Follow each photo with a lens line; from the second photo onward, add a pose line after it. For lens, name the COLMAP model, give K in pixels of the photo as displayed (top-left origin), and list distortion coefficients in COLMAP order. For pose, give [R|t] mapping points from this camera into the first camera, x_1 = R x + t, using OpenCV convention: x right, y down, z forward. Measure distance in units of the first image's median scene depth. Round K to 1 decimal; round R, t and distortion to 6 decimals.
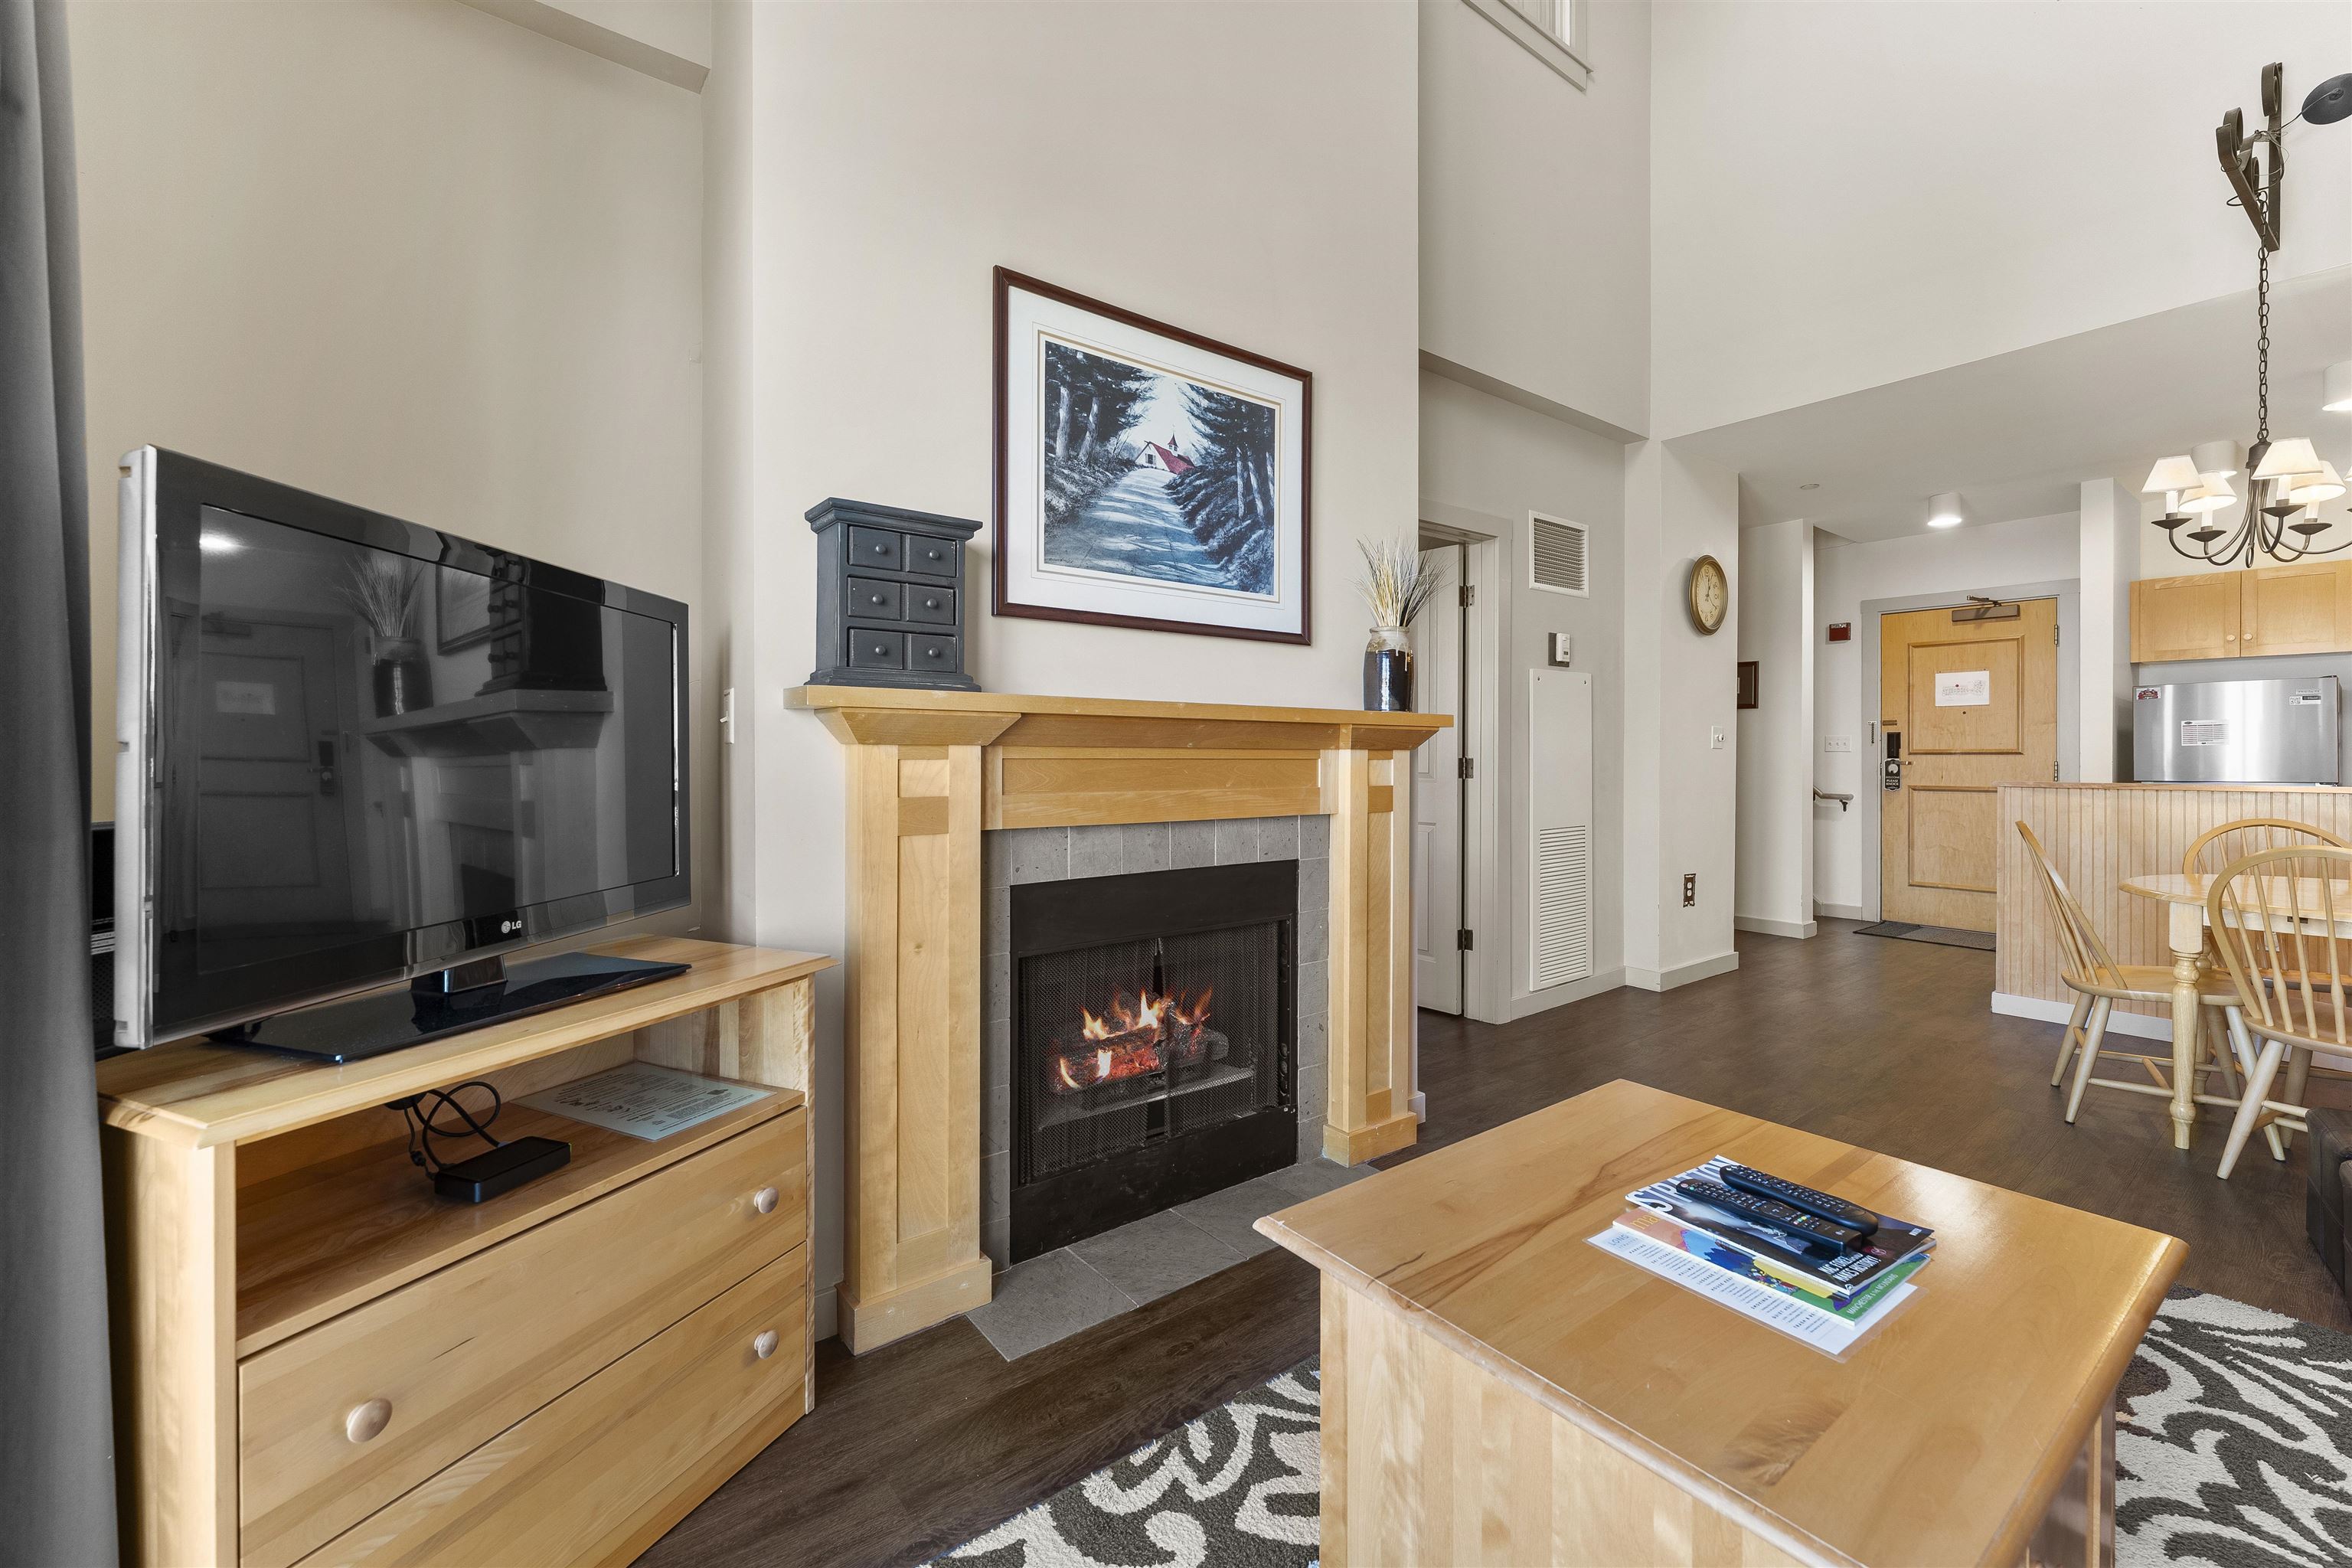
lens RADIAL K [[964.5, 0, 1182.7], [0, 964.5, 750.8], [0, 0, 1]] dist [0.001259, -0.000036]
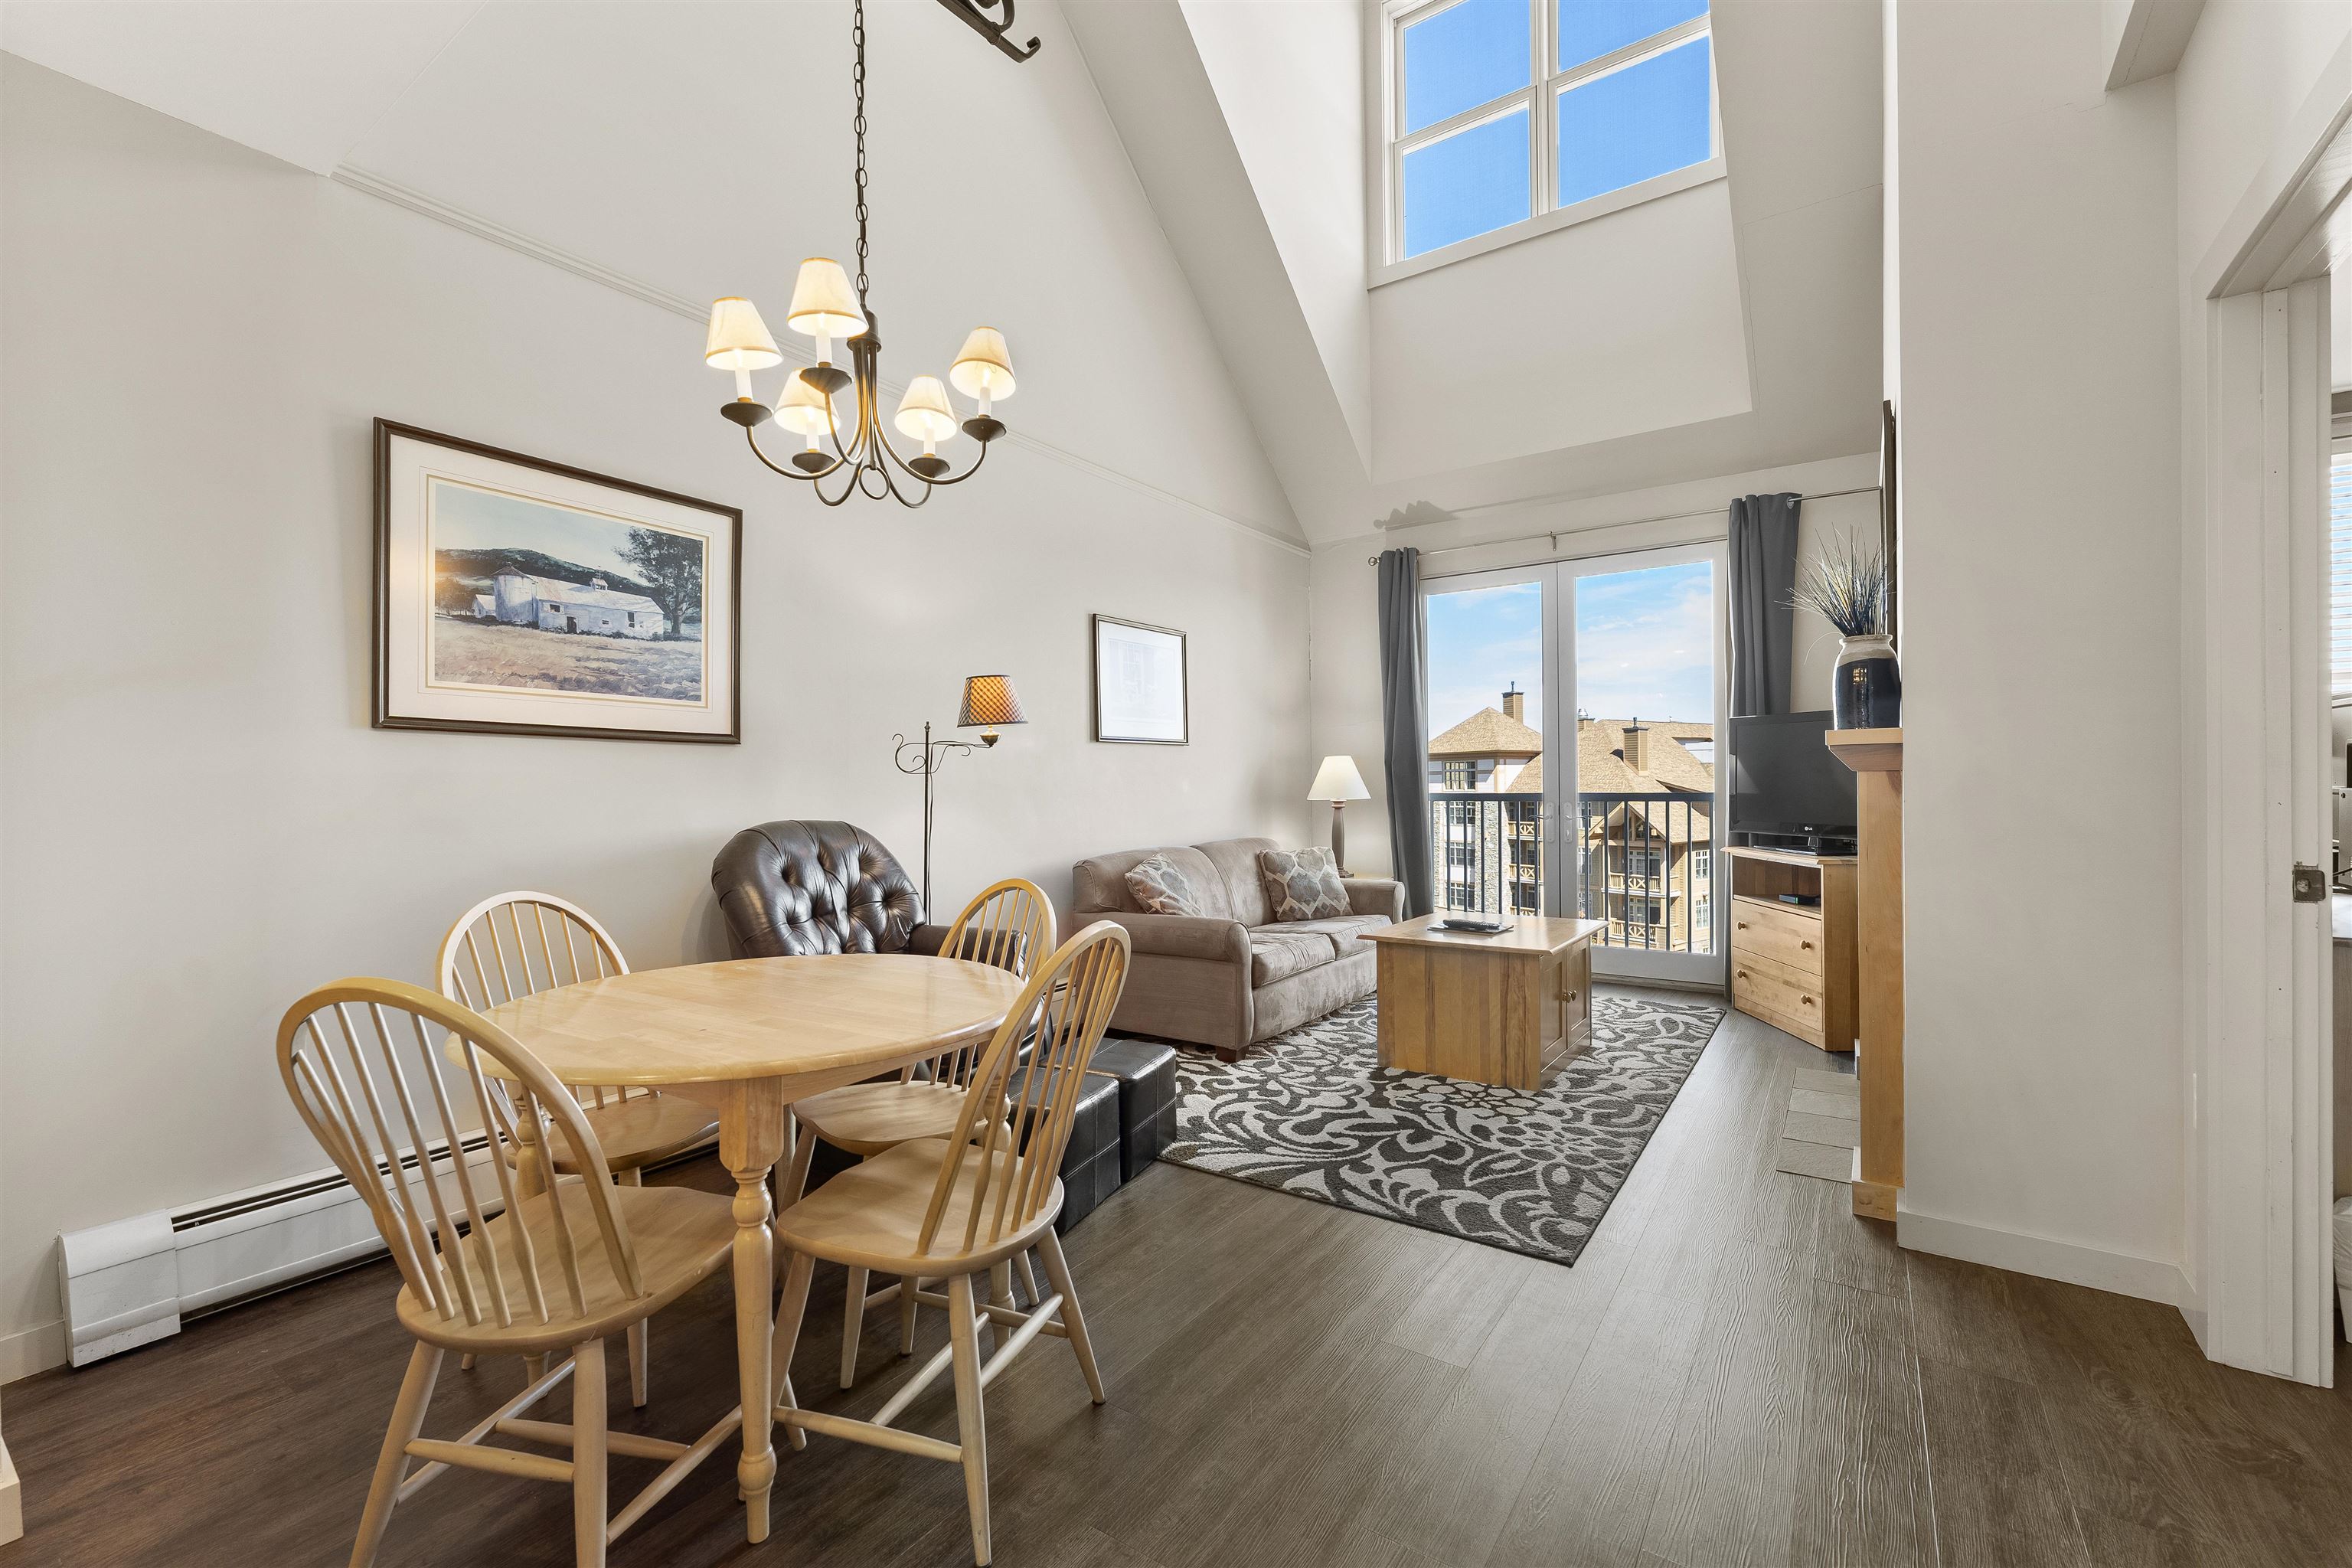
lens RADIAL K [[985.2, 0, 1176.0], [0, 985.2, 784.0], [0, 0, 1]] dist [0.002384, 0.000155]
pose [[-0.953129, 0.009671, -0.302410, 1.299110], [0.009293, 0.999953, 0.002691, 0.002188], [0.302421, -0.000246, -0.953174, 1.964201]]
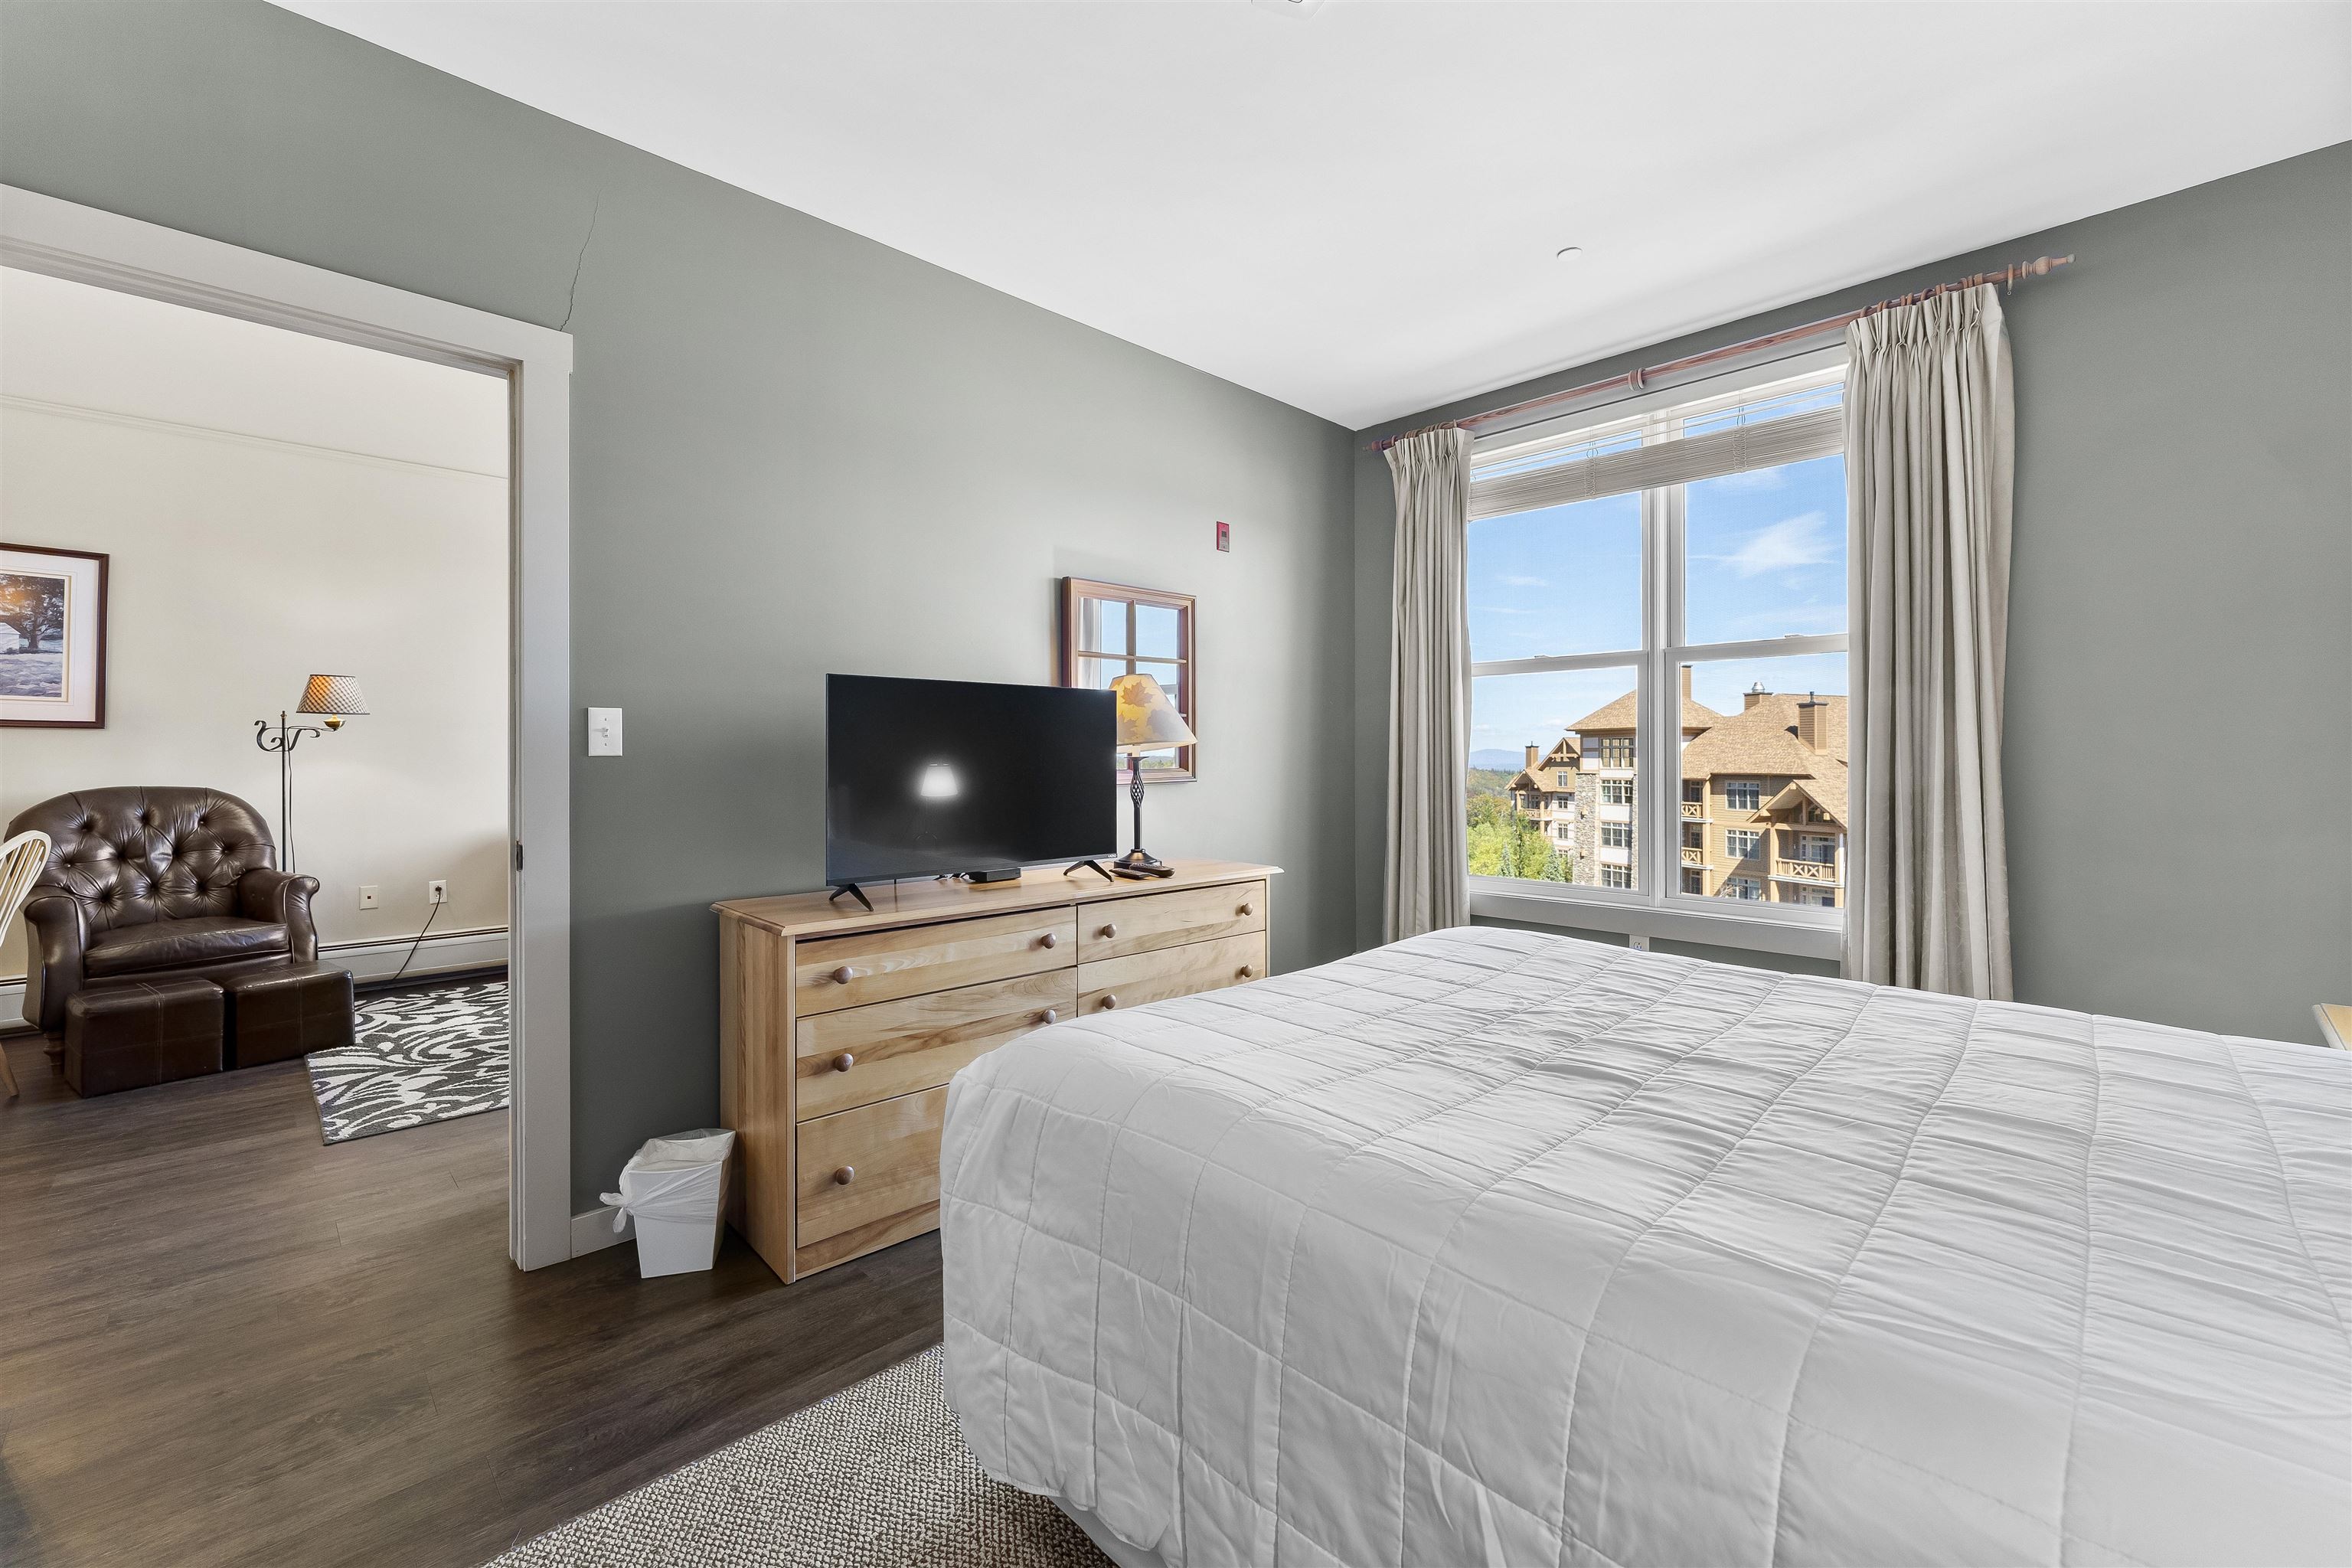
lens RADIAL K [[964.5, 0, 1182.7], [0, 964.5, 750.8], [0, 0, 1]] dist [0.001259, -0.000036]
pose [[-0.993109, -0.000636, -0.117191, -0.263329], [-0.000042, 0.999987, -0.005070, -0.005077], [0.117193, -0.005030, -0.993096, 2.476721]]
